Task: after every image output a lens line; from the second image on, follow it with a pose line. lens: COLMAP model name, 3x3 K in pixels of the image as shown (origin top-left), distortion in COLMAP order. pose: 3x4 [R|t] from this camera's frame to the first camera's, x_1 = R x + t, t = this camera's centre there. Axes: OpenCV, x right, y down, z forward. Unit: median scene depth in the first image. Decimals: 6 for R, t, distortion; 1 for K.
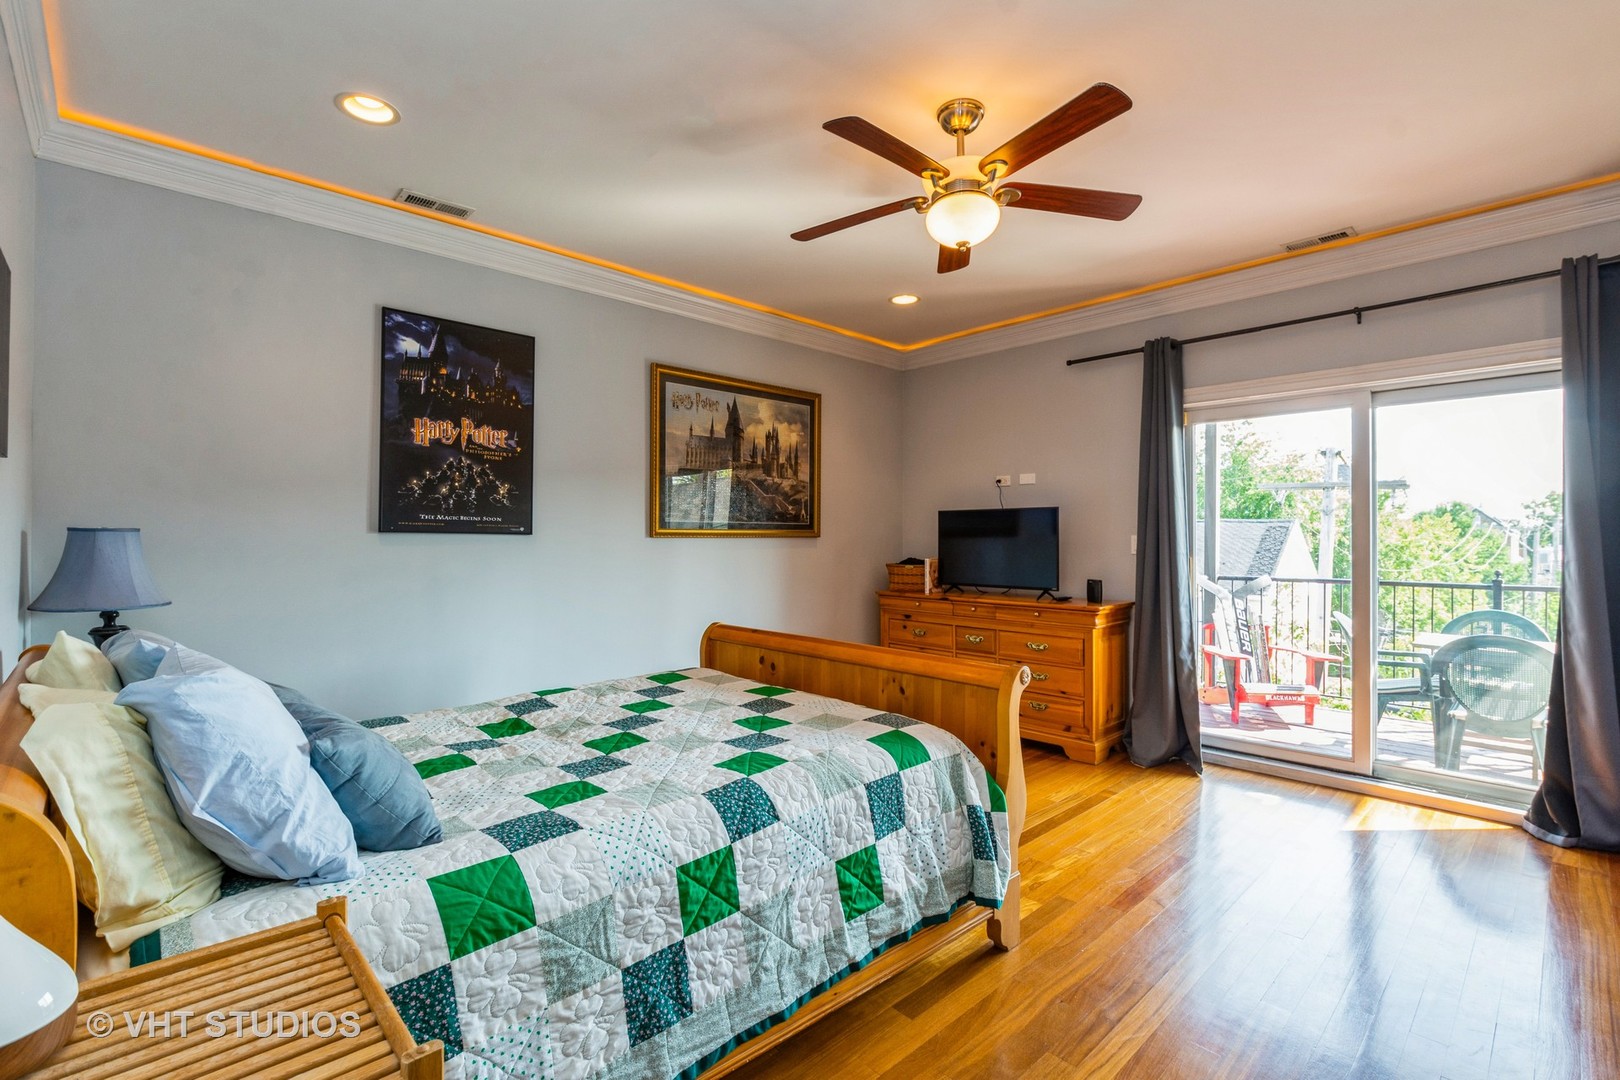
lens RADIAL K [[736.4, 0, 809.5], [0, 736.4, 539.2], [0, 0, 1]] dist [0.000633, -0.000811]
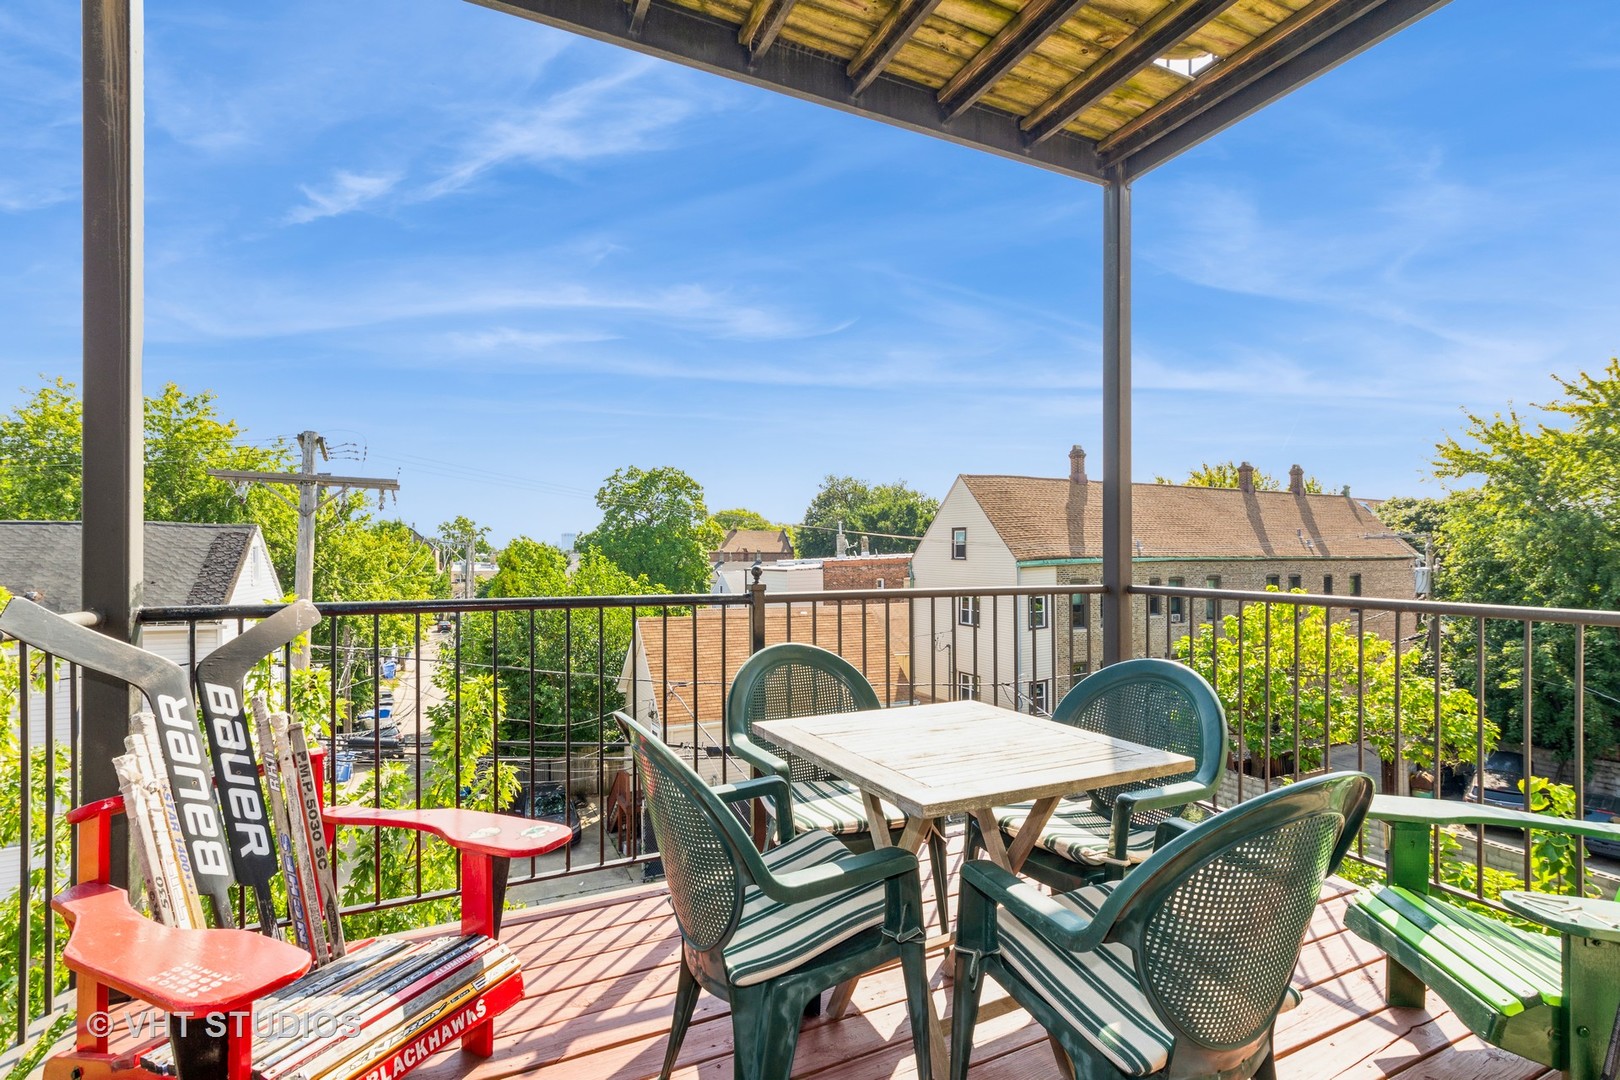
lens RADIAL K [[736.4, 0, 812.2], [0, 736.4, 551.0], [0, 0, 1]] dist [0.000633, -0.000811]
pose [[0.321792, 0.006791, 0.946786, 0.089325], [-0.000495, 0.999975, -0.007004, 0.006928], [-0.946810, 0.001785, 0.321787, 0.160526]]
